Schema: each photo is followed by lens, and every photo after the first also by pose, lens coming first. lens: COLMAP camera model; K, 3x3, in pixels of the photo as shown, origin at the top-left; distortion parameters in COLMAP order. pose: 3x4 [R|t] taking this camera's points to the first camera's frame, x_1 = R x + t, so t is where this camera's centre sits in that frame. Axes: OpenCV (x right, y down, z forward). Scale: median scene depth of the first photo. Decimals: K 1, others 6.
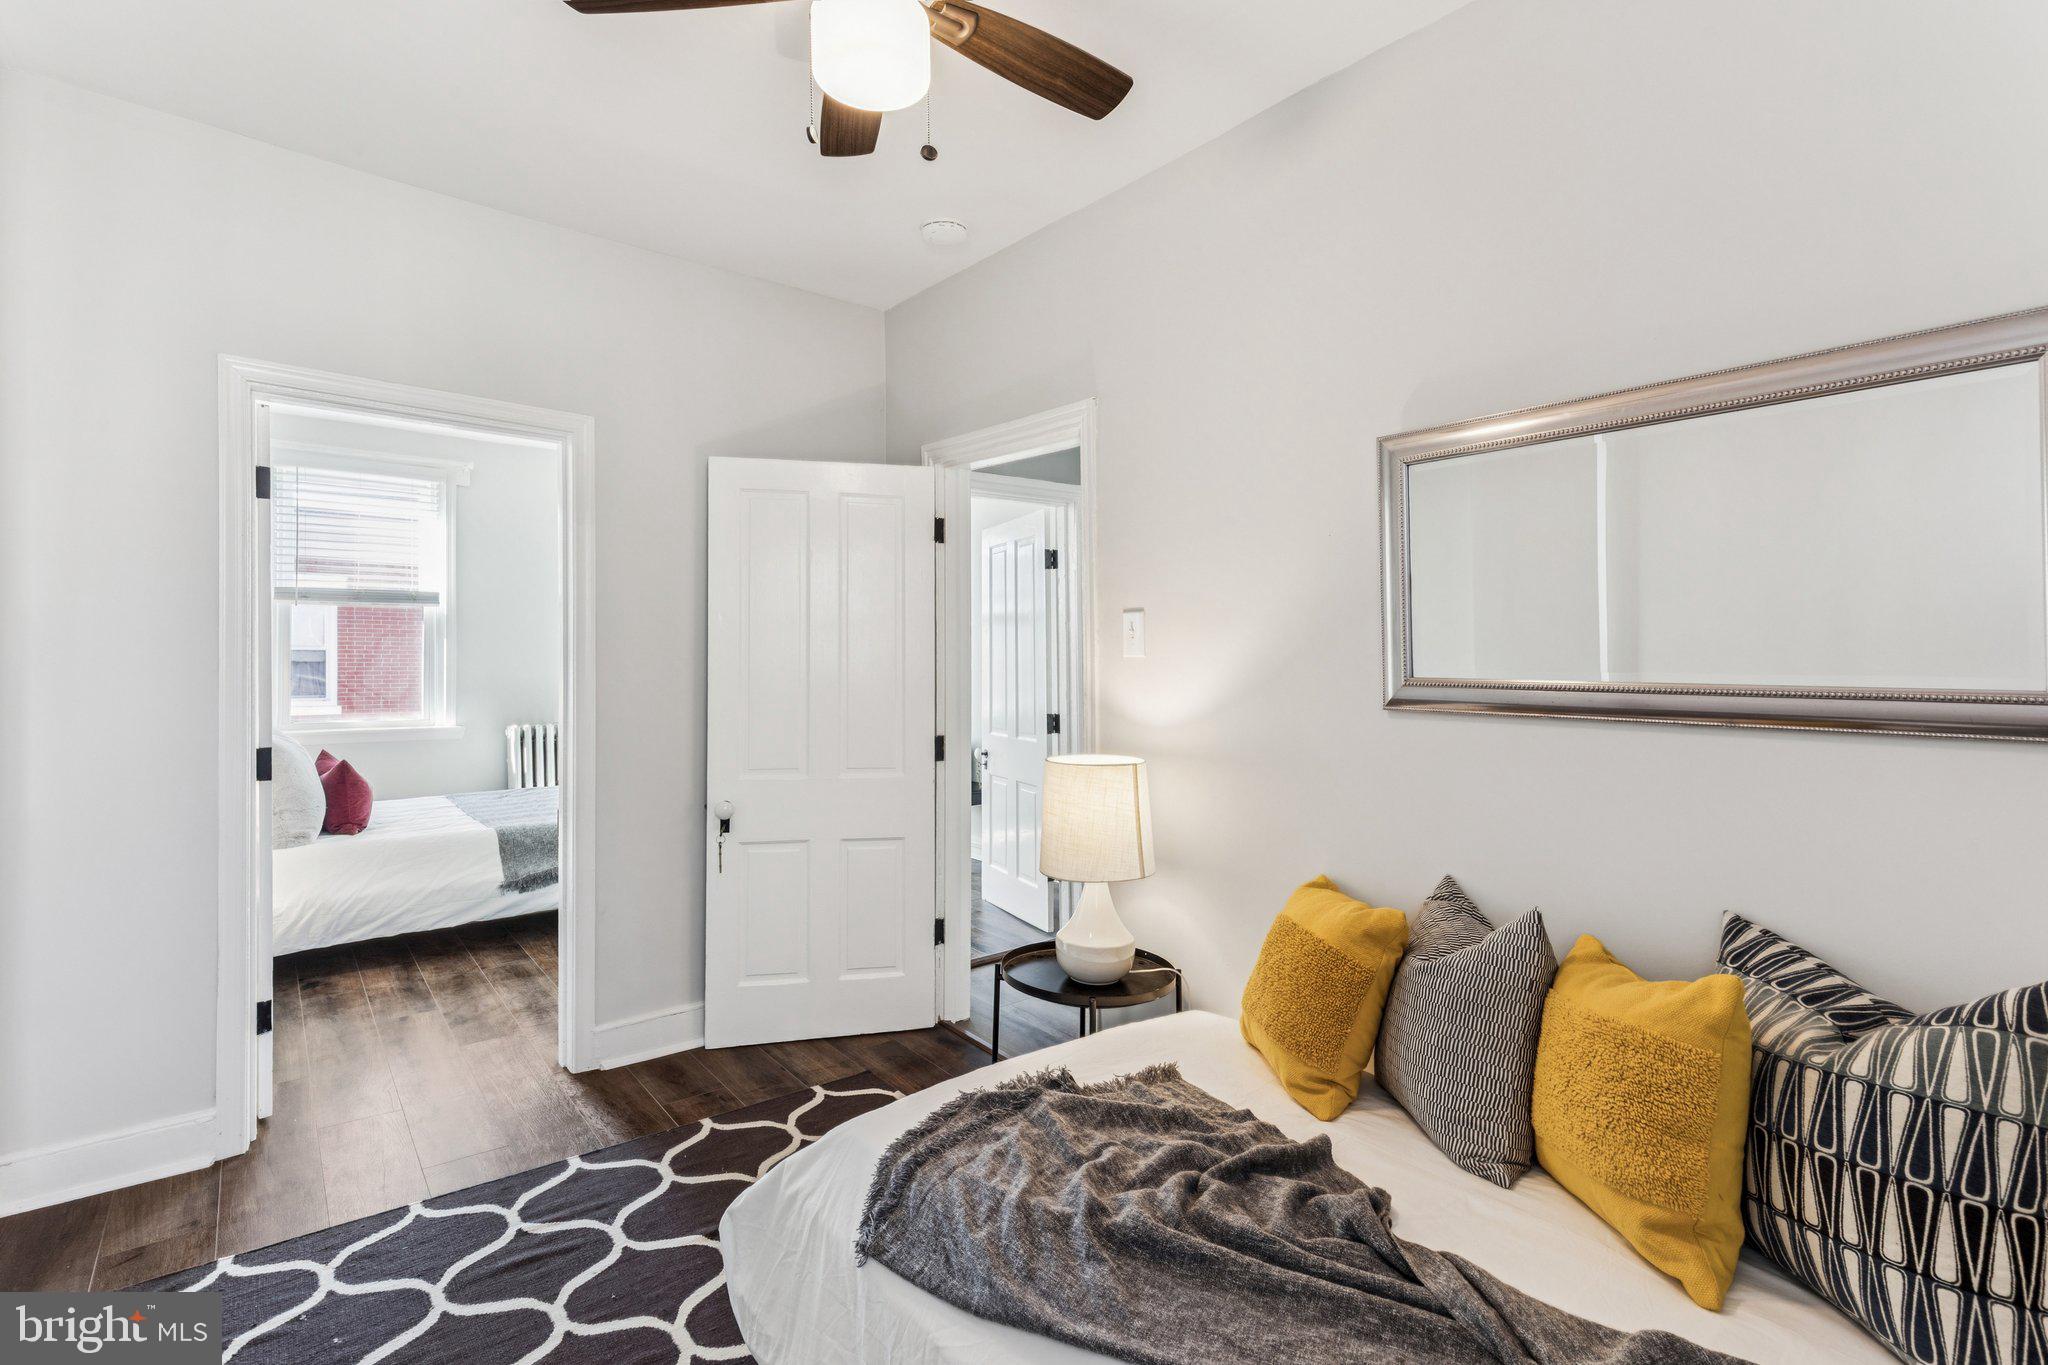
lens RADIAL K [[936.2, 0, 1024.6], [0, 936.2, 666.2], [0, 0, 1]] dist [0.010705, 0.000171]
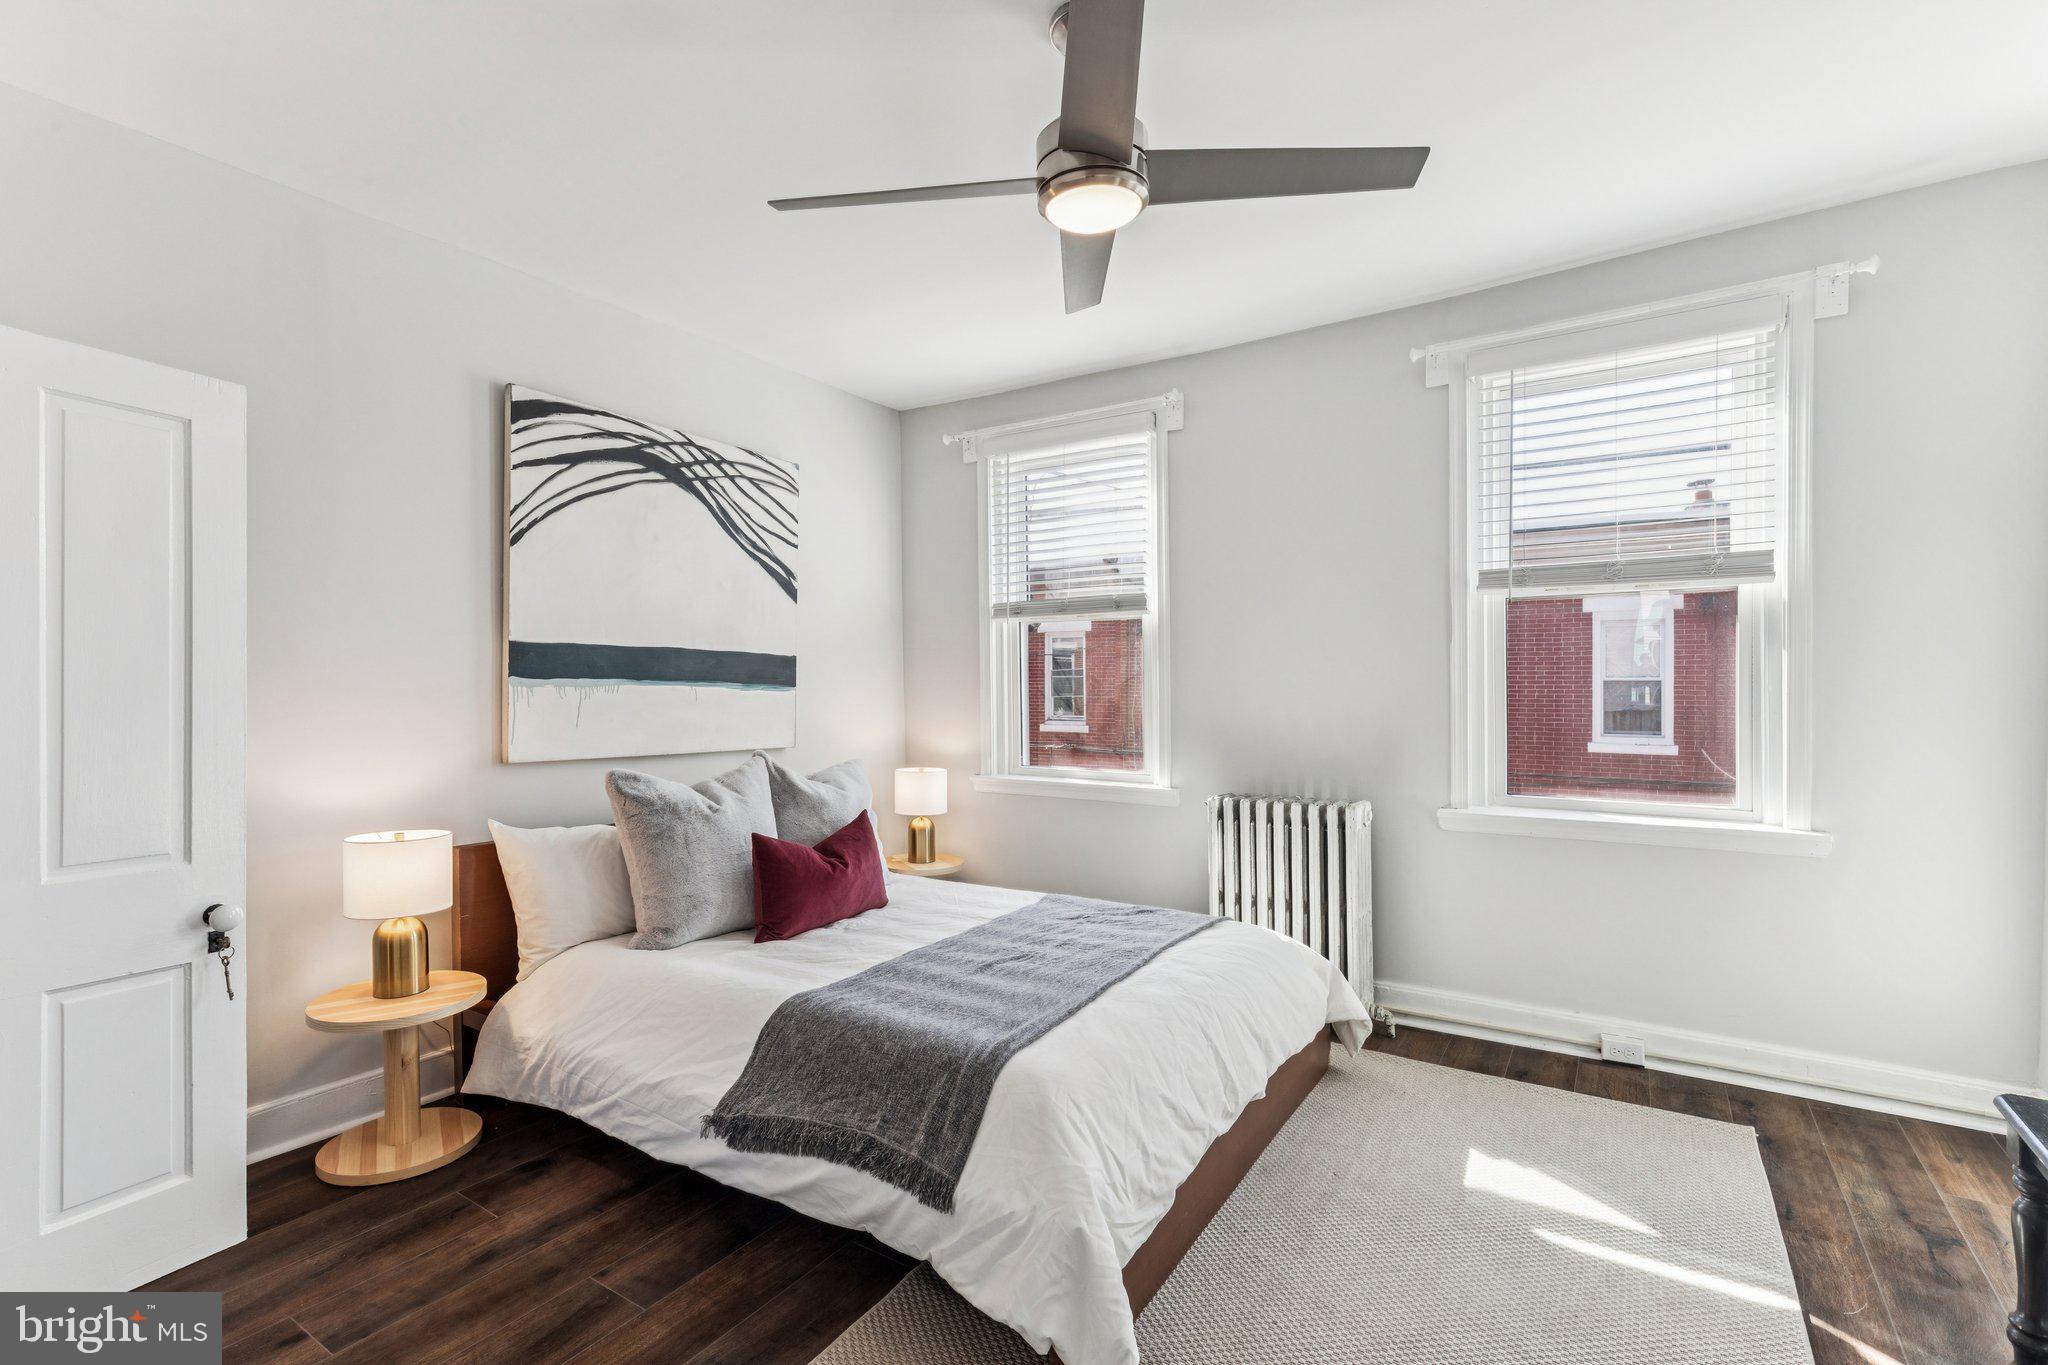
lens RADIAL K [[936.2, 0, 1024.4], [0, 936.2, 684.3], [0, 0, 1]] dist [0.010705, 0.000171]
pose [[0.291917, -0.001663, -0.956442, -0.001228], [-0.005416, 0.999980, -0.003391, -0.009144], [0.956428, 0.006170, 0.291902, 1.095951]]
